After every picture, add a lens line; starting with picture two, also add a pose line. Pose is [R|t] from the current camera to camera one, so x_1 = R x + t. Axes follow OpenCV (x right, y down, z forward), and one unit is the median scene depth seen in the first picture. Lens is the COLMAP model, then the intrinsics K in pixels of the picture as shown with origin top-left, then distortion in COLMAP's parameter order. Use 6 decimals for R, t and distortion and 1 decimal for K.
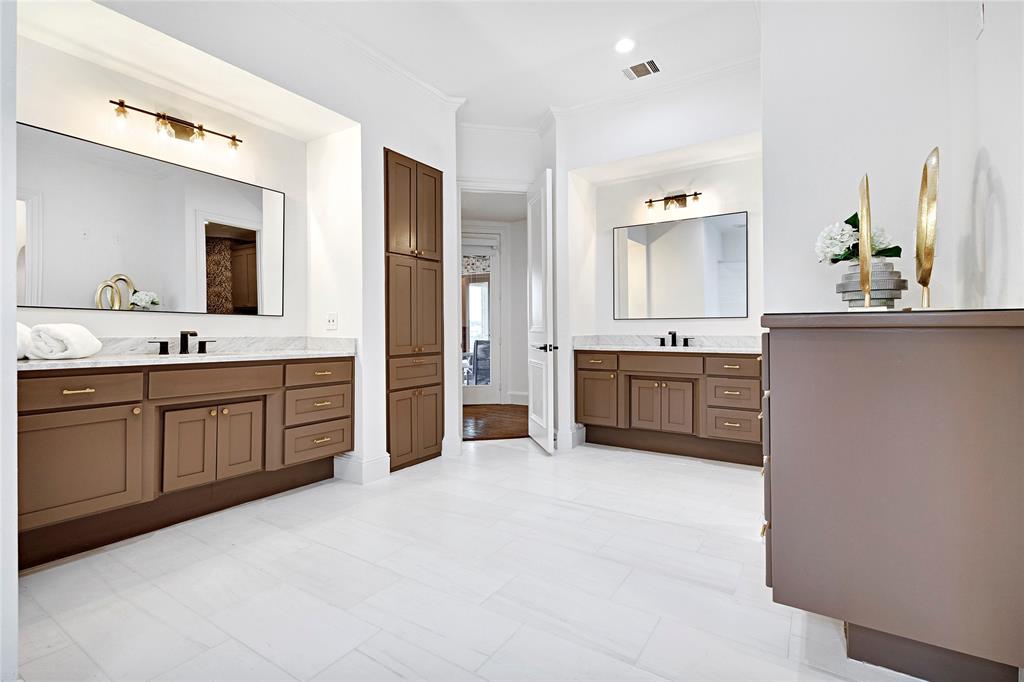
lens RADIAL K [[468.7, 0, 515.8], [0, 468.7, 331.1], [0, 0, 1]] dist [-0.001362, -0.000402]
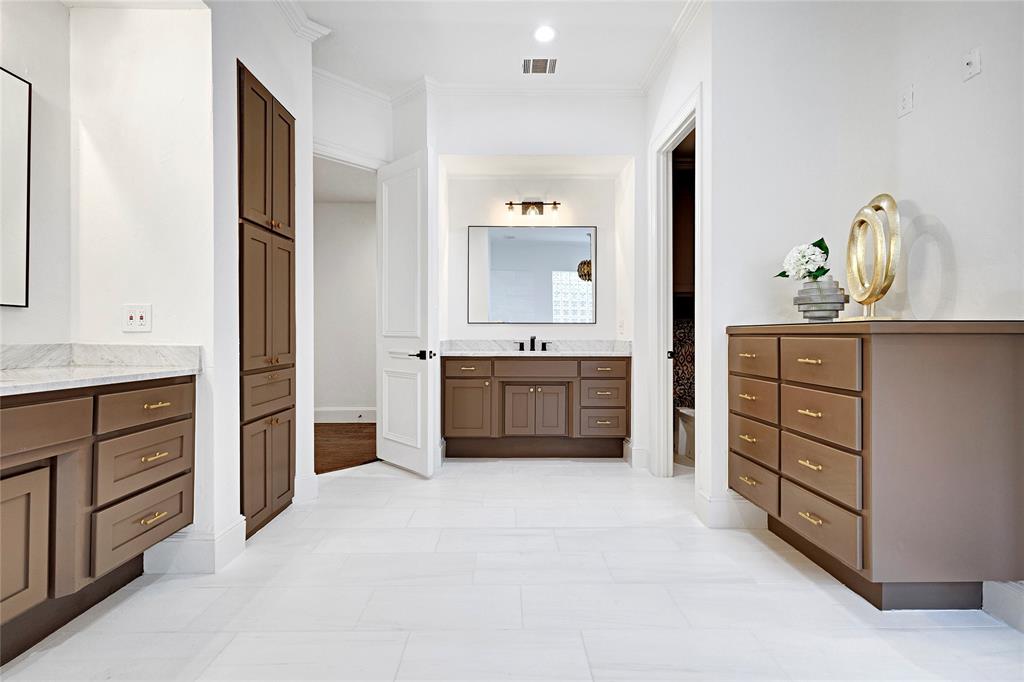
lens RADIAL K [[467.6, 0, 512.7], [0, 467.6, 338.1], [0, 0, 1]] dist [0.007857, -0.000696]
pose [[0.838567, -0.000721, 0.544797, -0.297577], [-0.002454, 0.999984, 0.005100, 0.000220], [-0.544792, -0.005614, 0.838552, 0.209268]]
